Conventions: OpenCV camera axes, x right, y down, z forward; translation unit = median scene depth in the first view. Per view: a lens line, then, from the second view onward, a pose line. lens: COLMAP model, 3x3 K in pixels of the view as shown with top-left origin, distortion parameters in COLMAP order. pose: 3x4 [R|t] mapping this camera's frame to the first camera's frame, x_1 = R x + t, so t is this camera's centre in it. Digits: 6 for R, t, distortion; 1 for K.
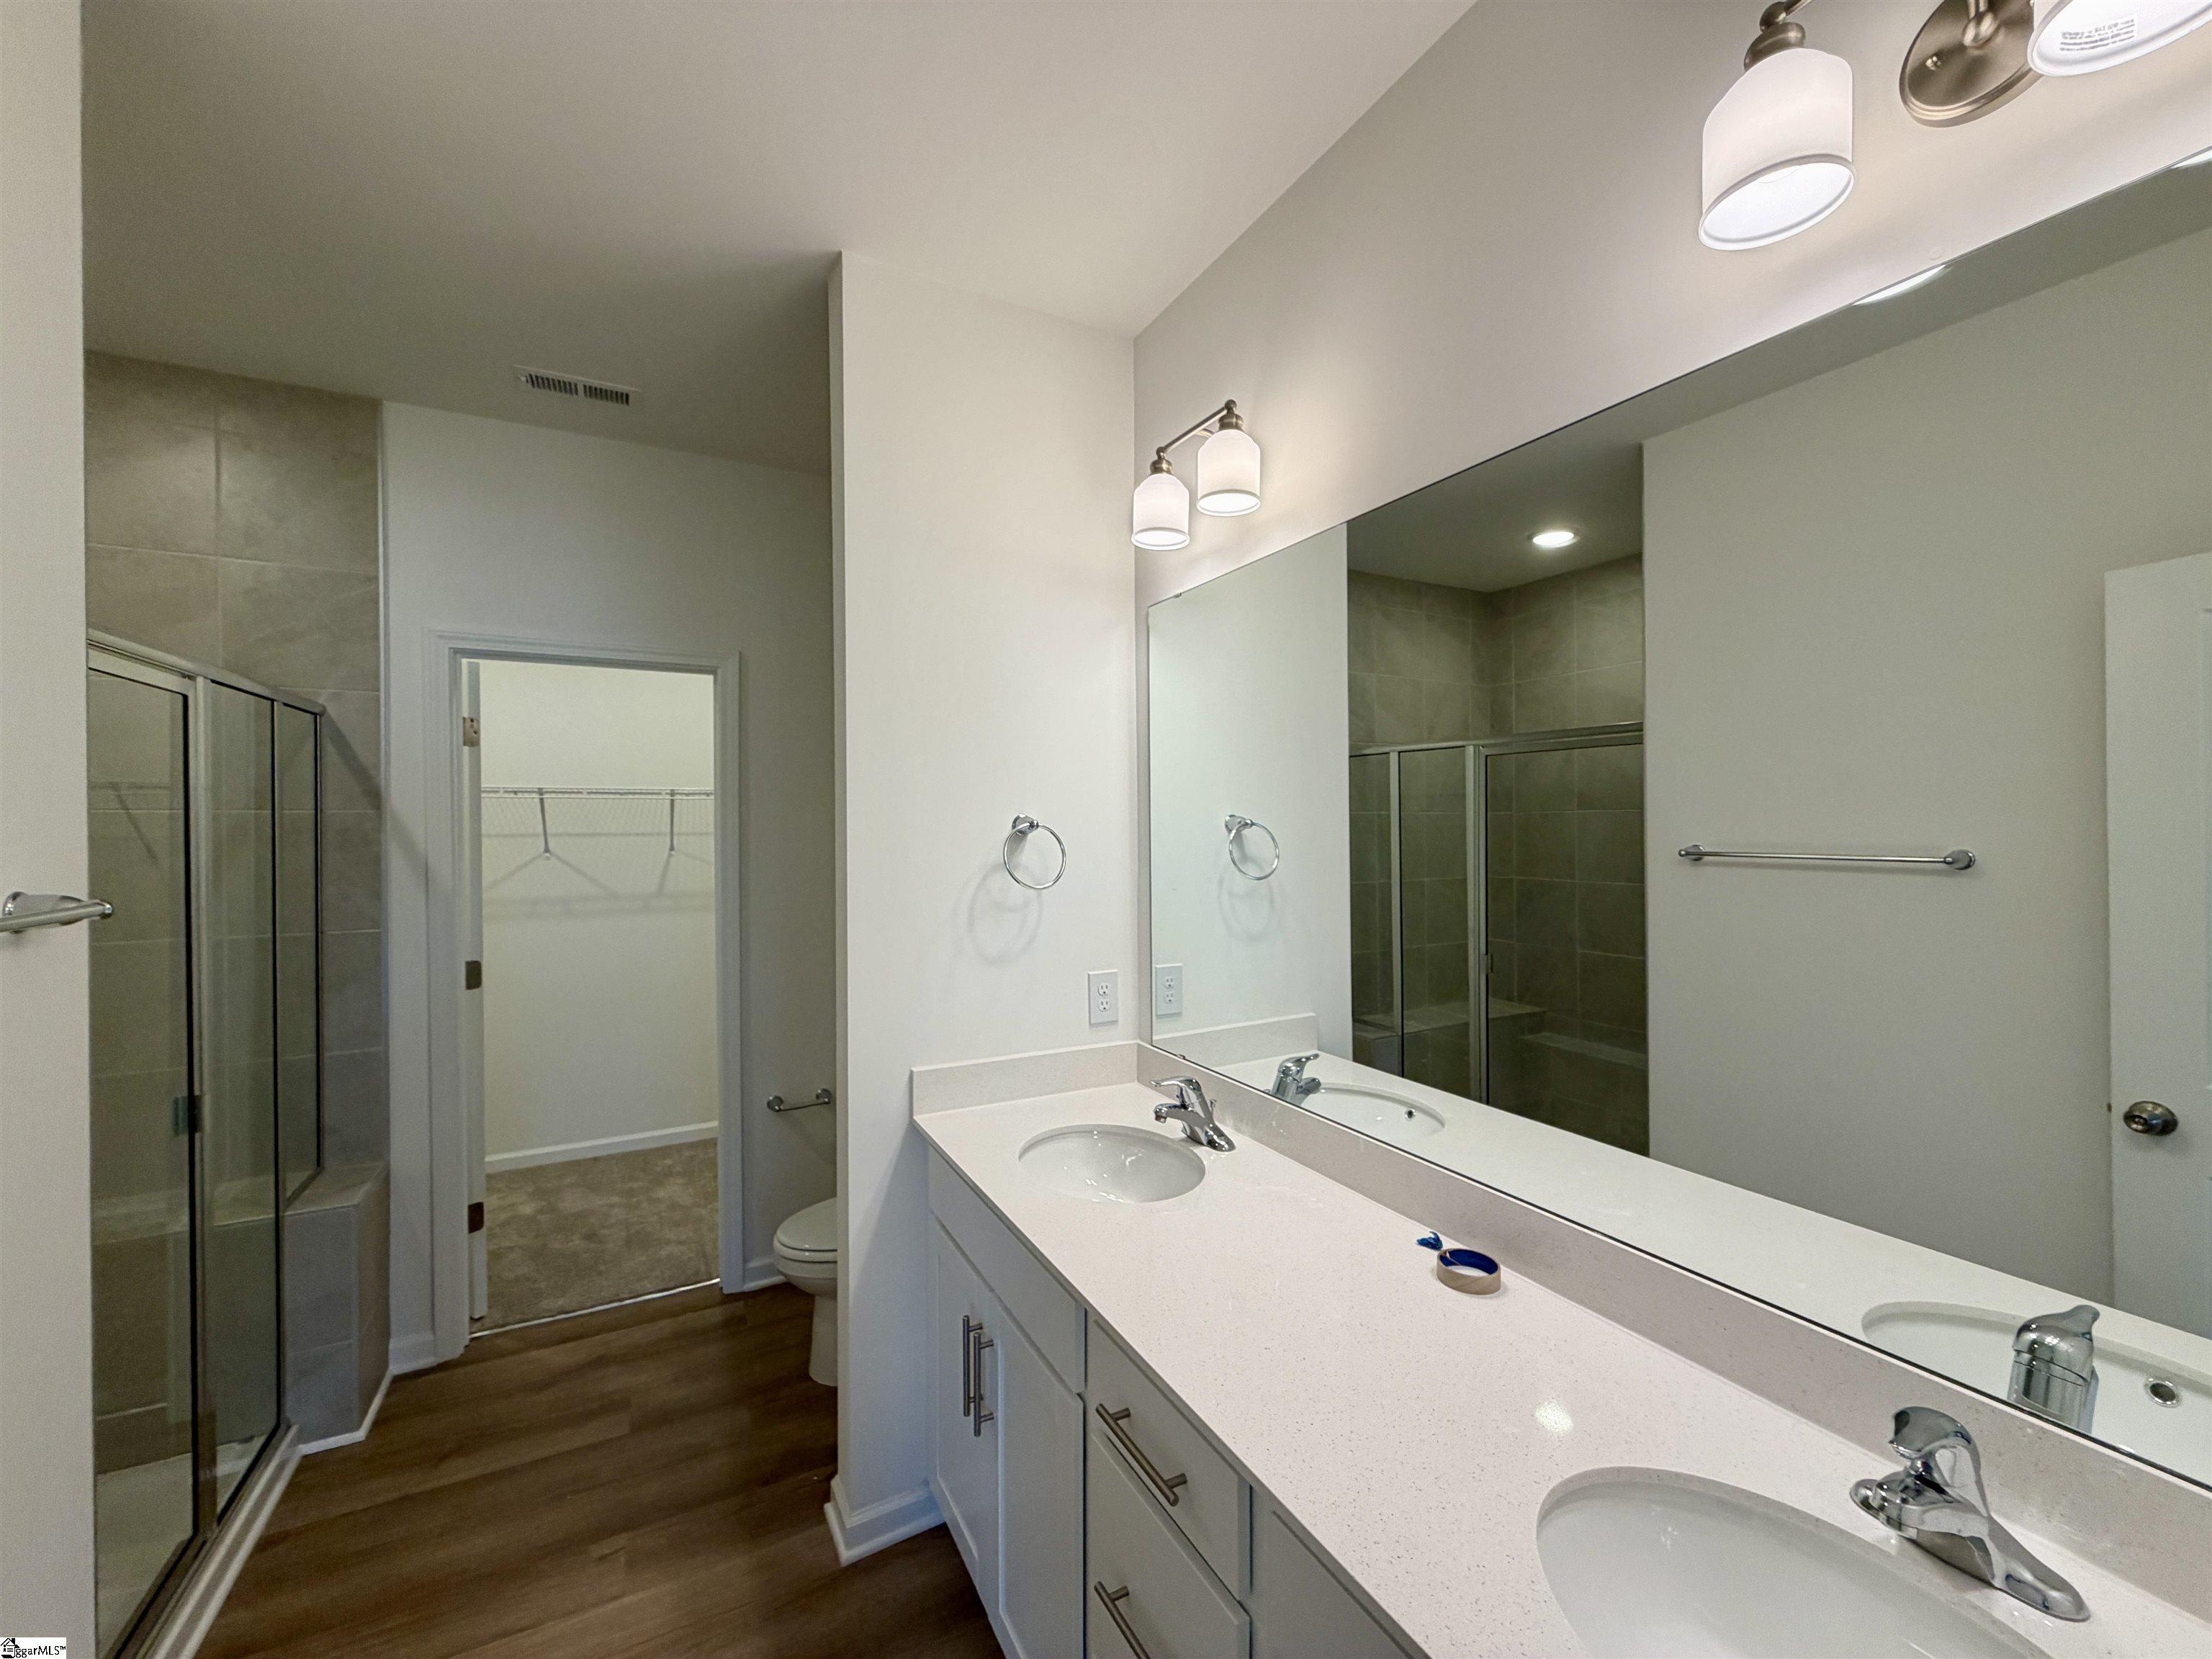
lens RADIAL K [[881.4, 0, 1117.1], [0, 881.4, 827.1], [0, 0, 1]] dist [-0.005538, 0.000868]
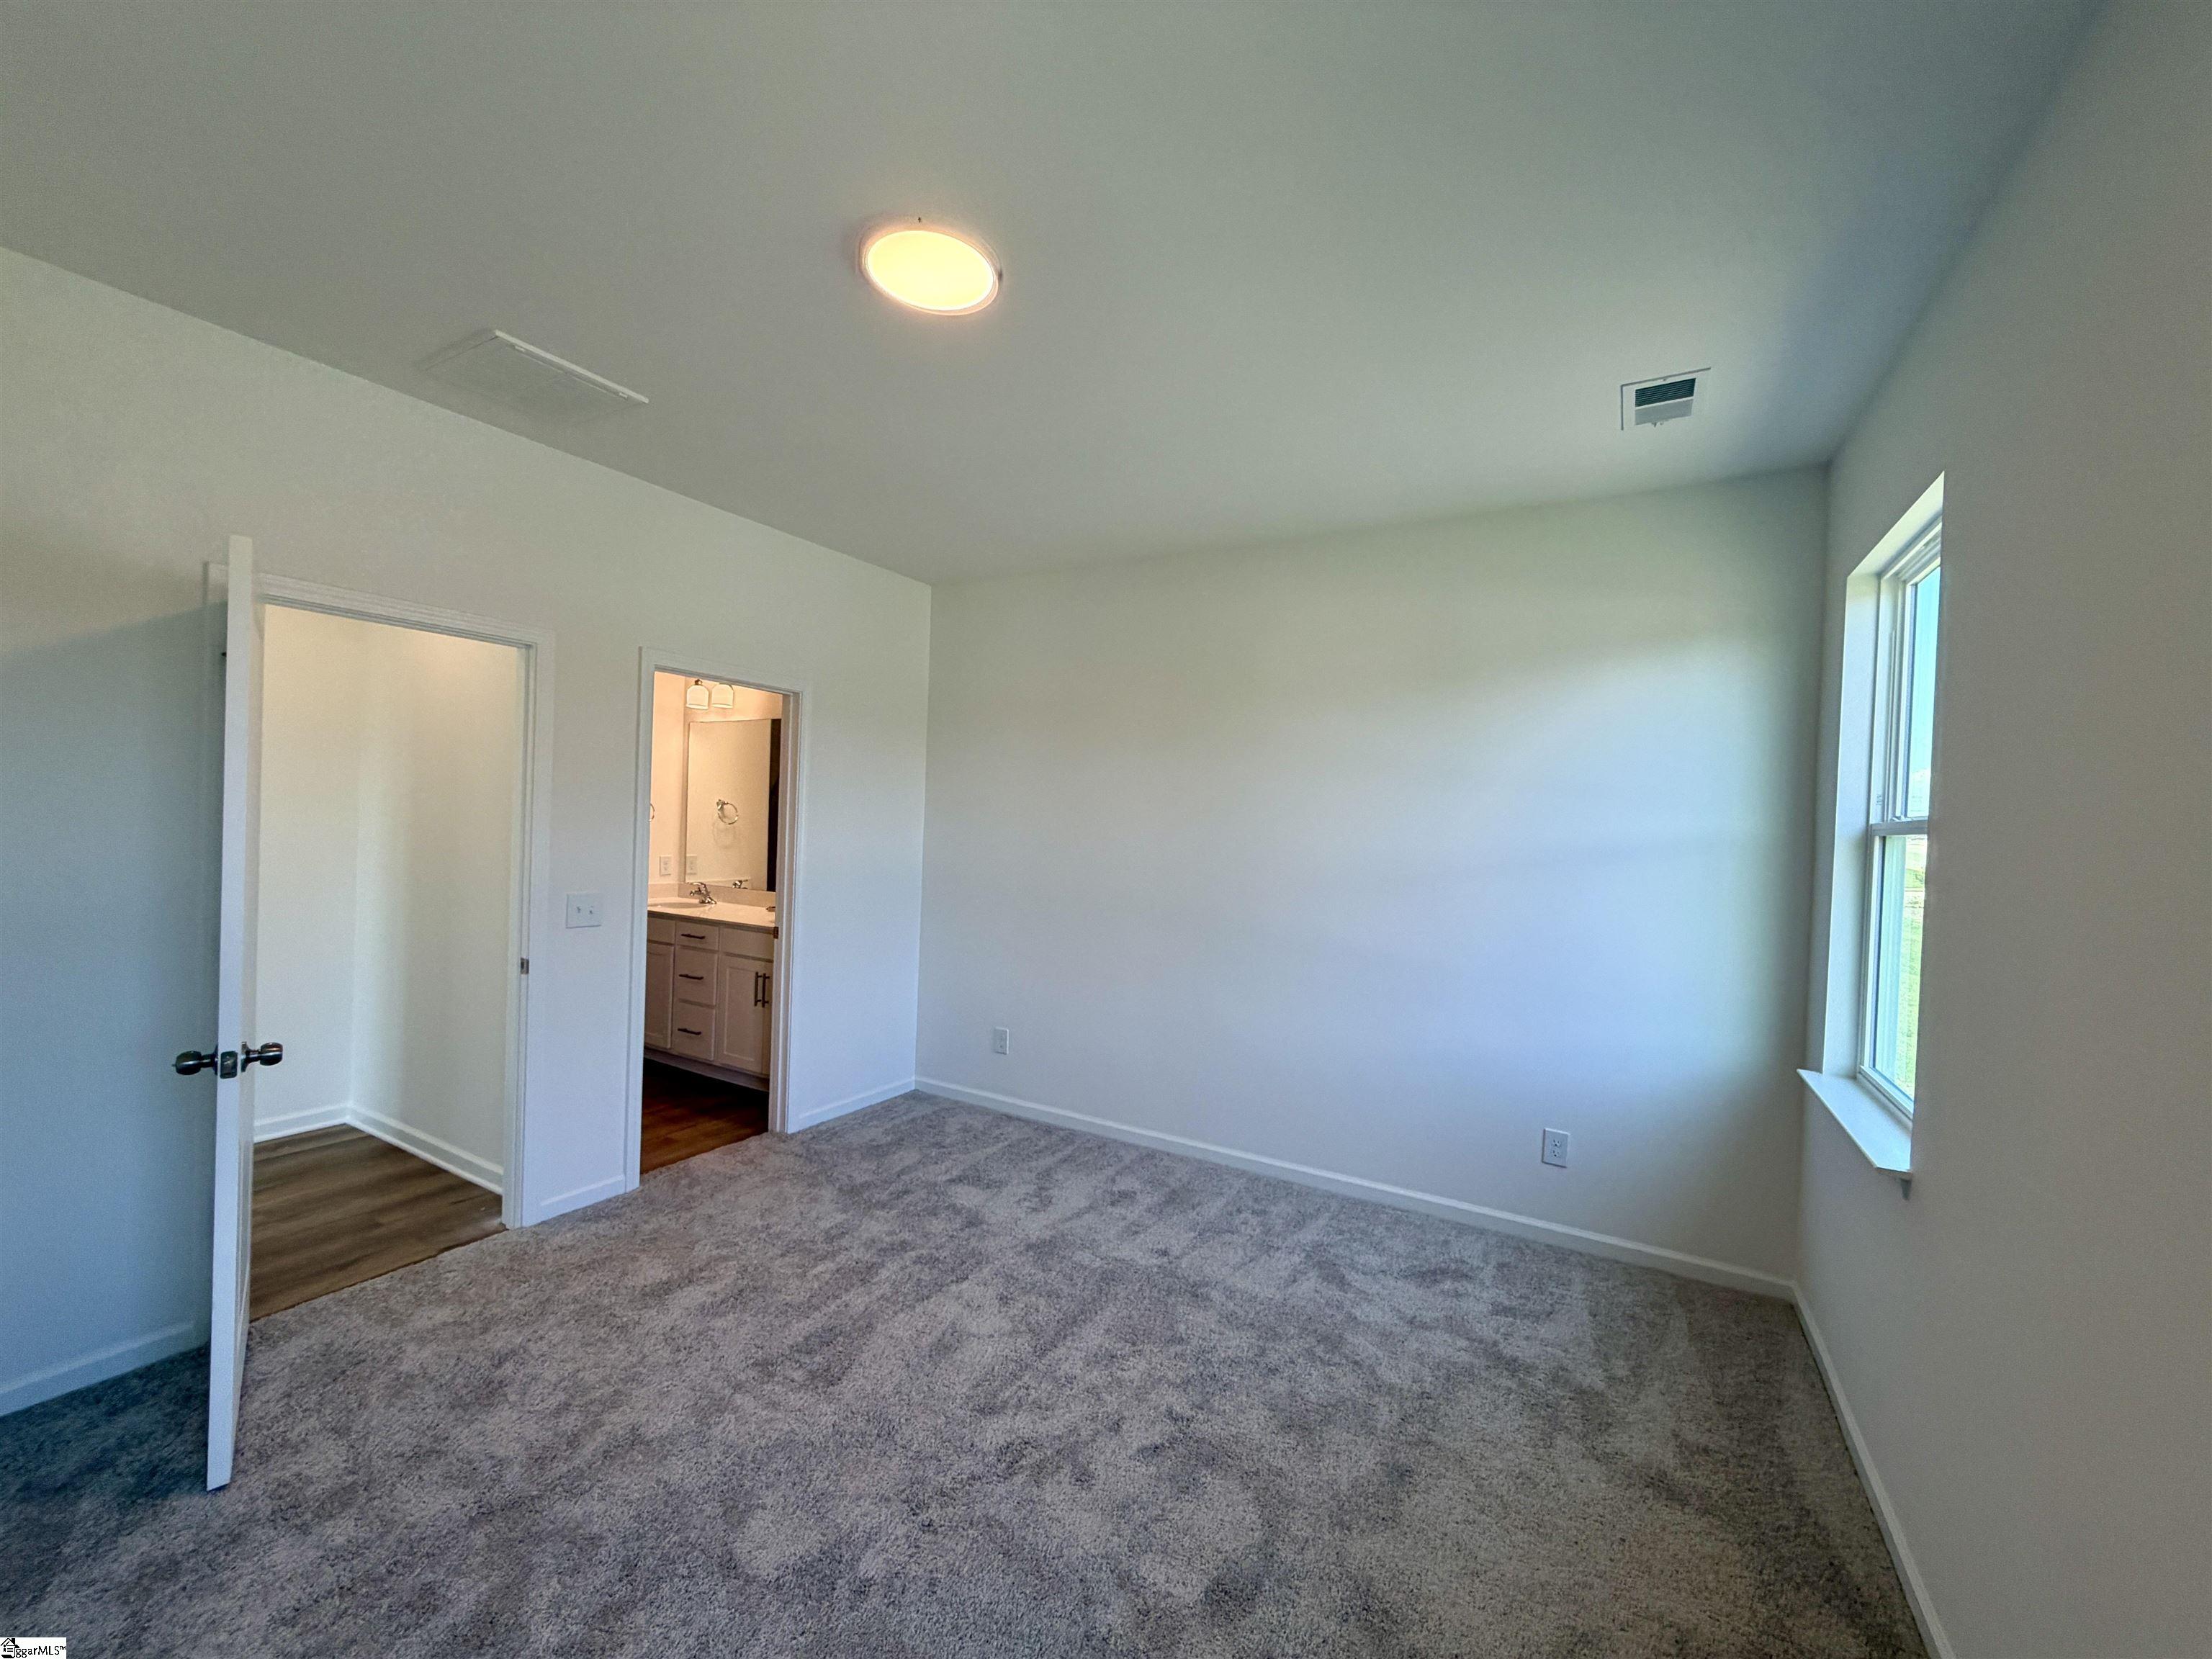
lens RADIAL K [[881.4, 0, 1102.1], [0, 881.4, 833.3], [0, 0, 1]] dist [-0.005538, 0.000868]
pose [[0.857237, 0.031958, 0.513929, -0.255166], [-0.042709, 0.999046, 0.009114, 0.014914], [-0.513147, -0.029762, 0.857784, -1.971450]]
